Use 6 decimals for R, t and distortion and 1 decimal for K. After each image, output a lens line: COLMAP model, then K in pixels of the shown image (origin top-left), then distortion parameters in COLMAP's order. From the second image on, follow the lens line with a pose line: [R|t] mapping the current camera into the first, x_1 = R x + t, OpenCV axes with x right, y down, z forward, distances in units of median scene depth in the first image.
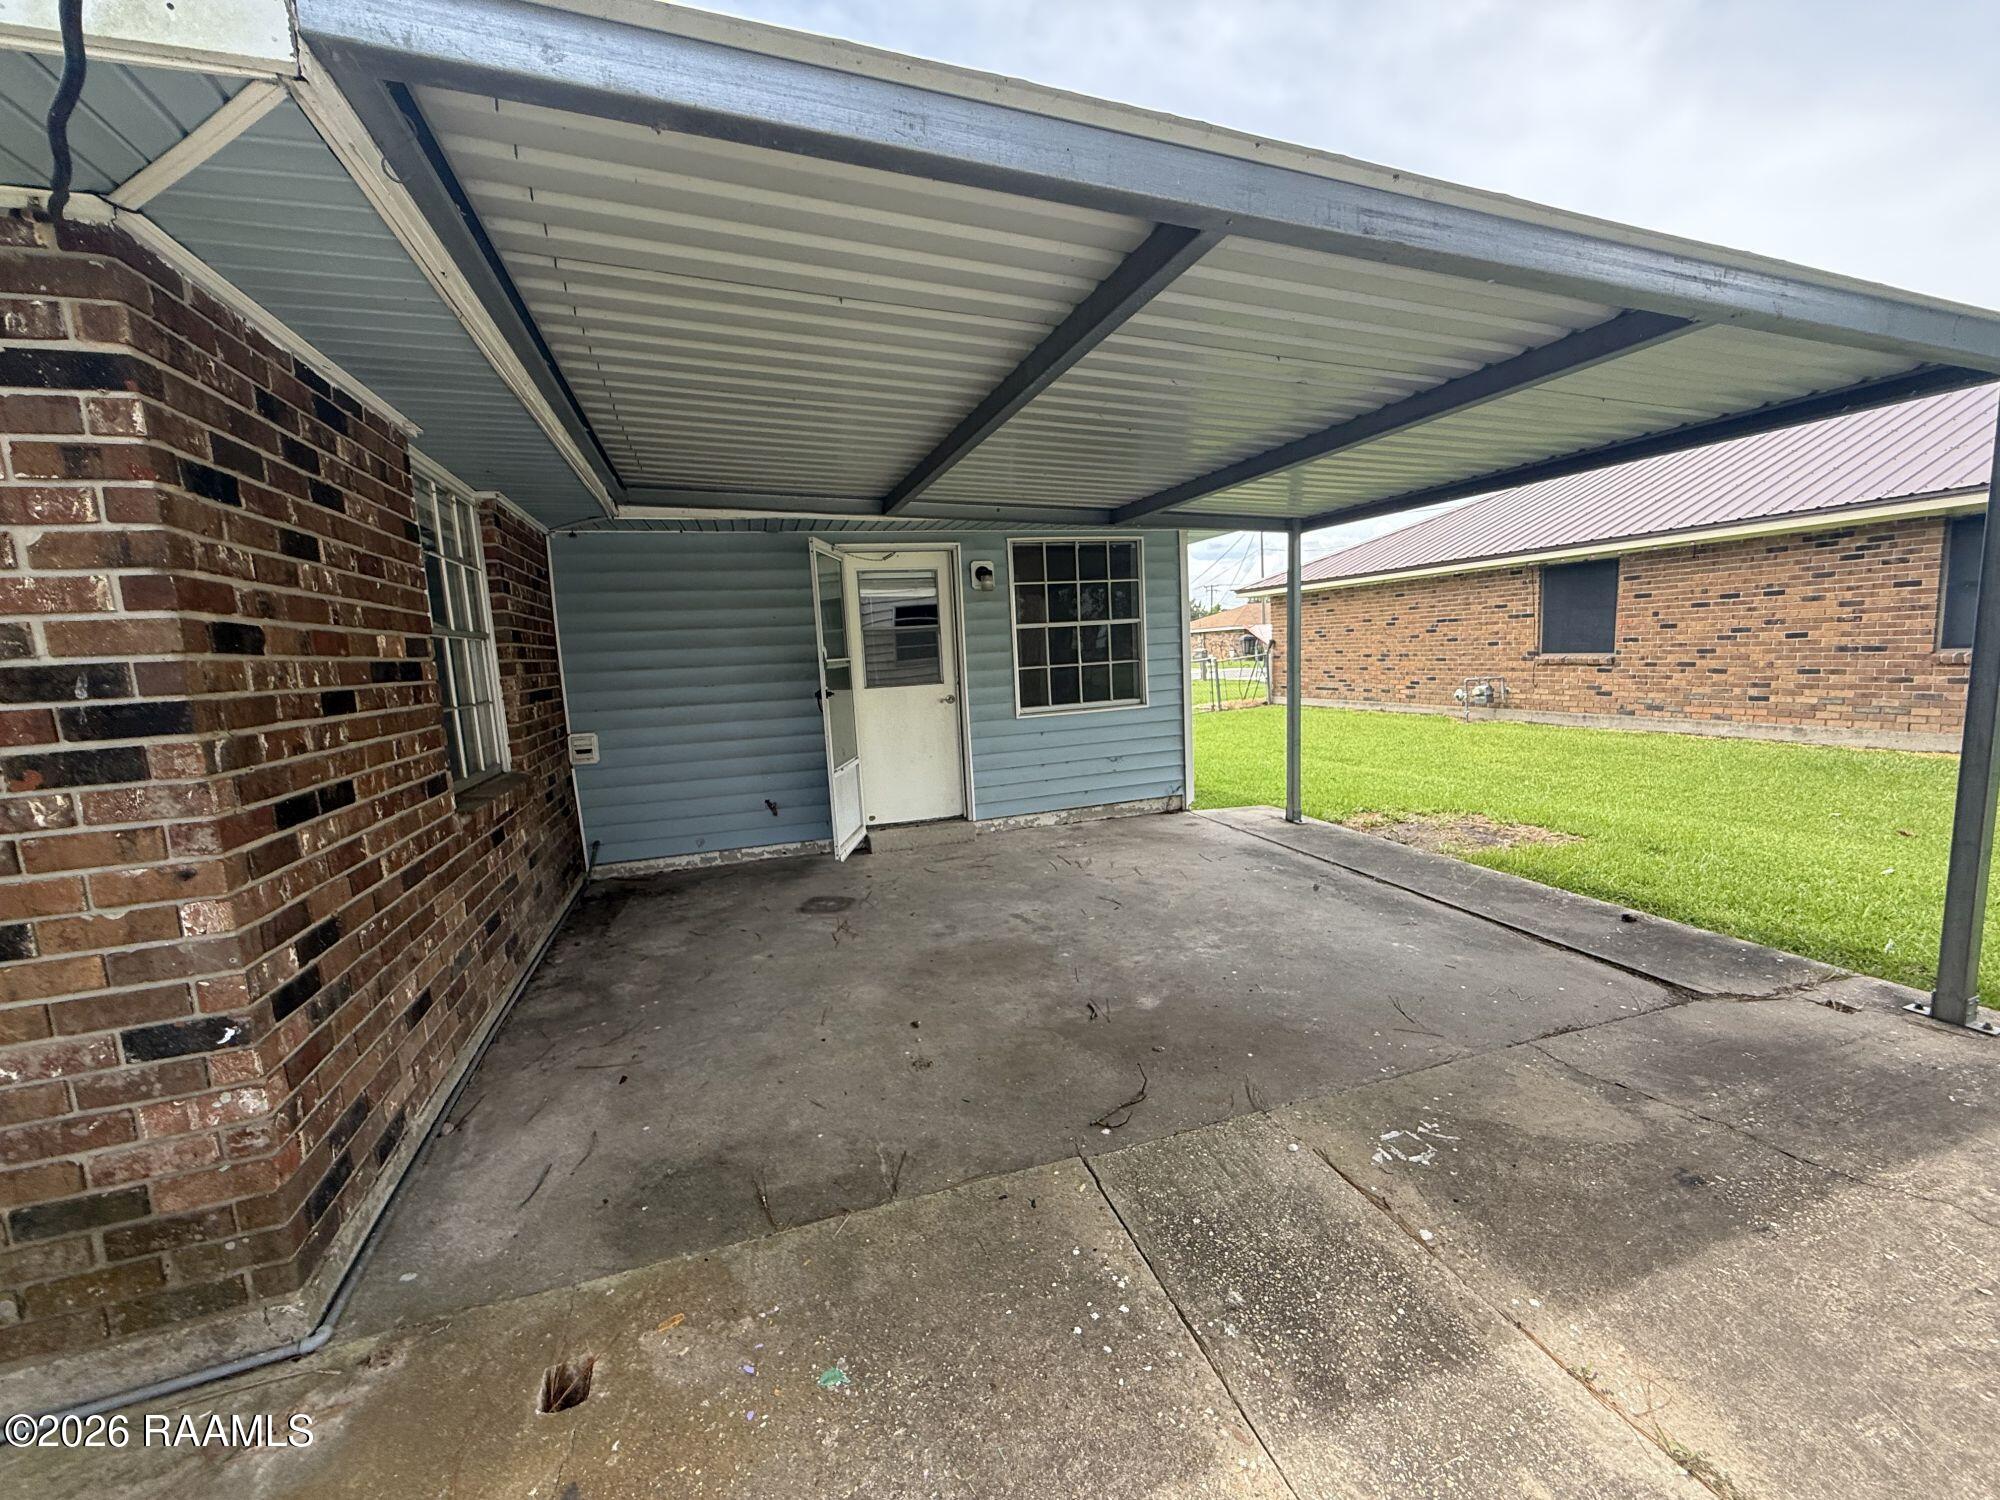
lens RADIAL K [[801.1, 0, 996.5], [0, 801.1, 749.4], [0, 0, 1]] dist [0.000562, 0.000156]
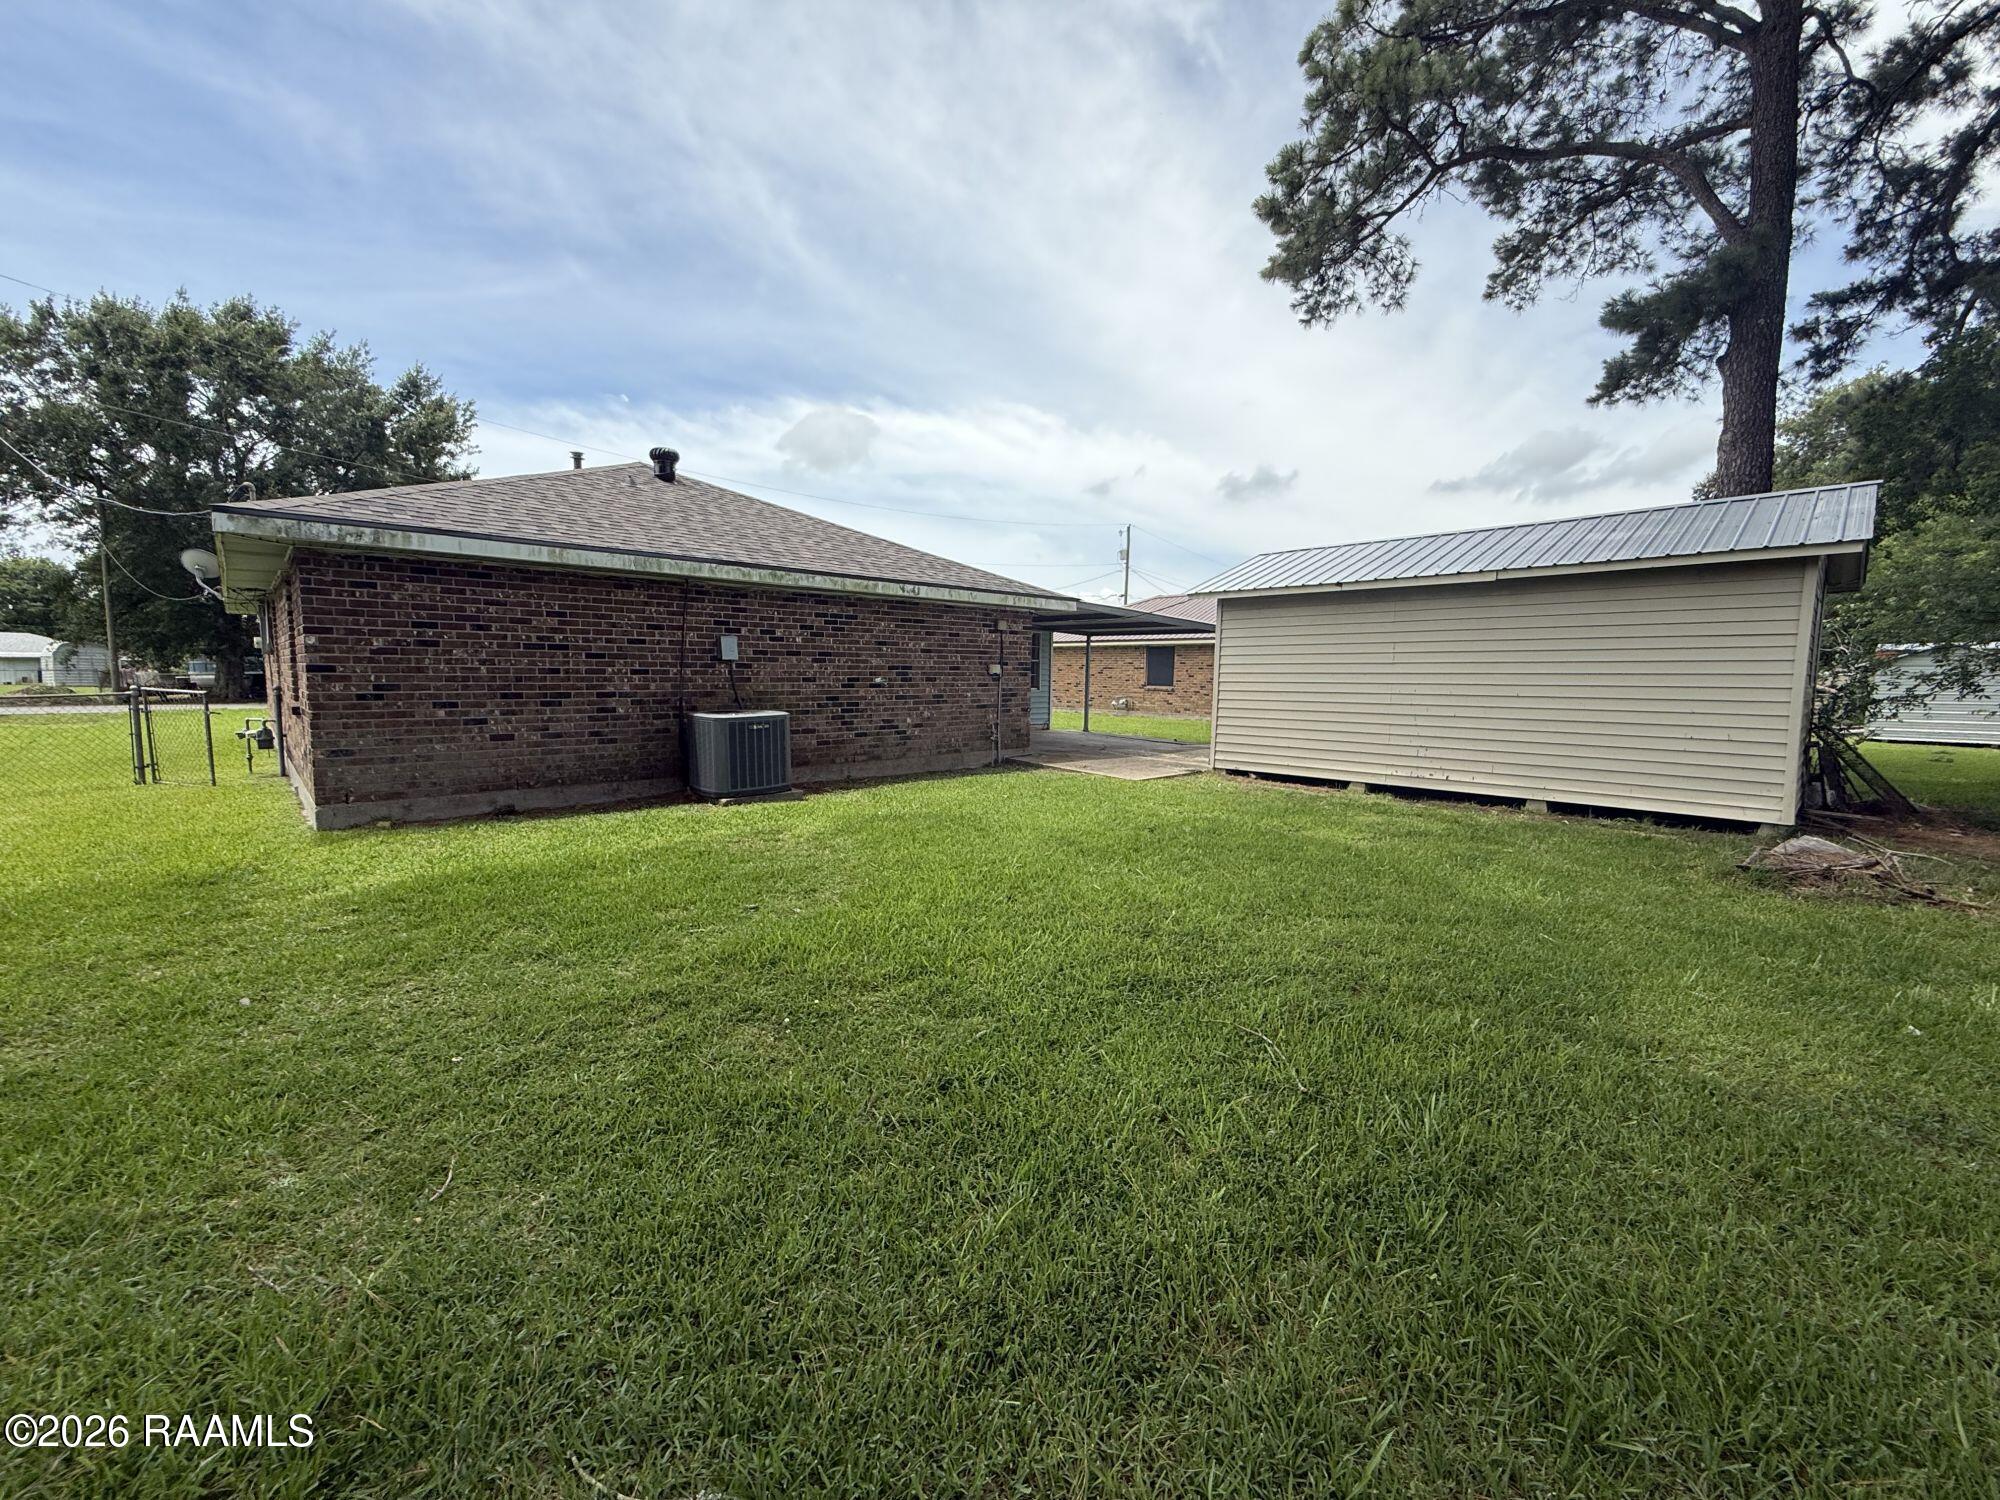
lens RADIAL K [[801.1, 0, 996.5], [0, 801.1, 749.4], [0, 0, 1]] dist [0.000562, 0.000156]
pose [[0.904137, 0.022842, 0.426631, -1.275373], [-0.006857, 0.999217, -0.038968, 0.290718], [-0.427187, 0.032307, 0.903586, -1.640806]]
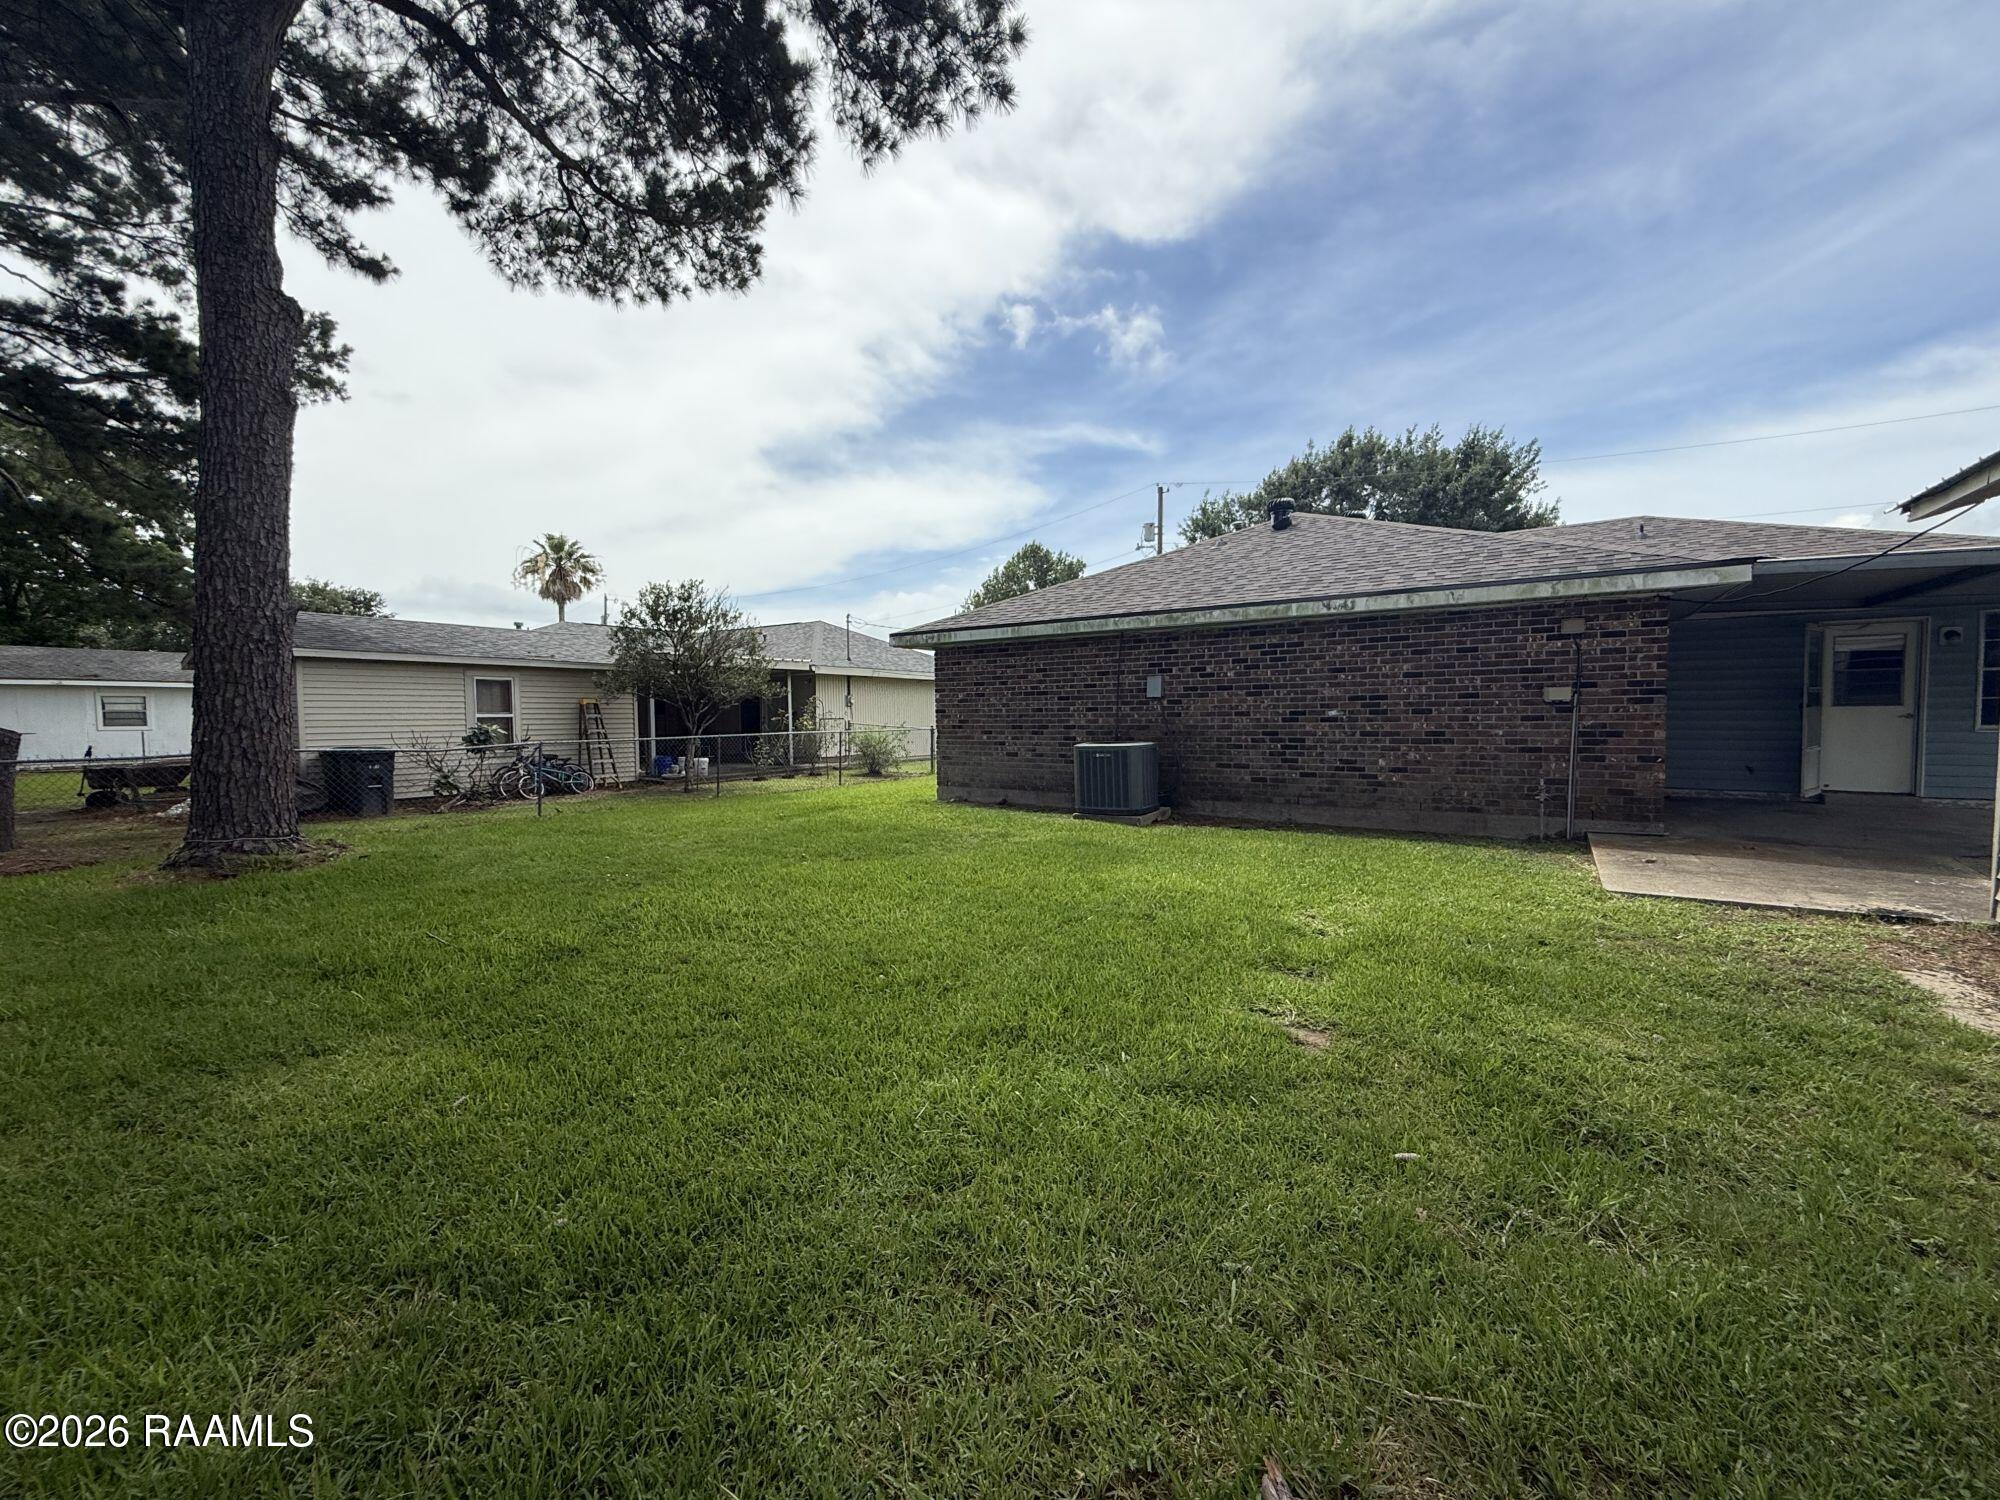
lens RADIAL K [[801.1, 0, 996.5], [0, 801.1, 749.4], [0, 0, 1]] dist [0.000562, 0.000156]
pose [[0.607395, 0.083012, -0.790051, 0.103430], [-0.116162, 0.993116, 0.015042, 0.187109], [0.785861, 0.082637, 0.612856, -1.357488]]
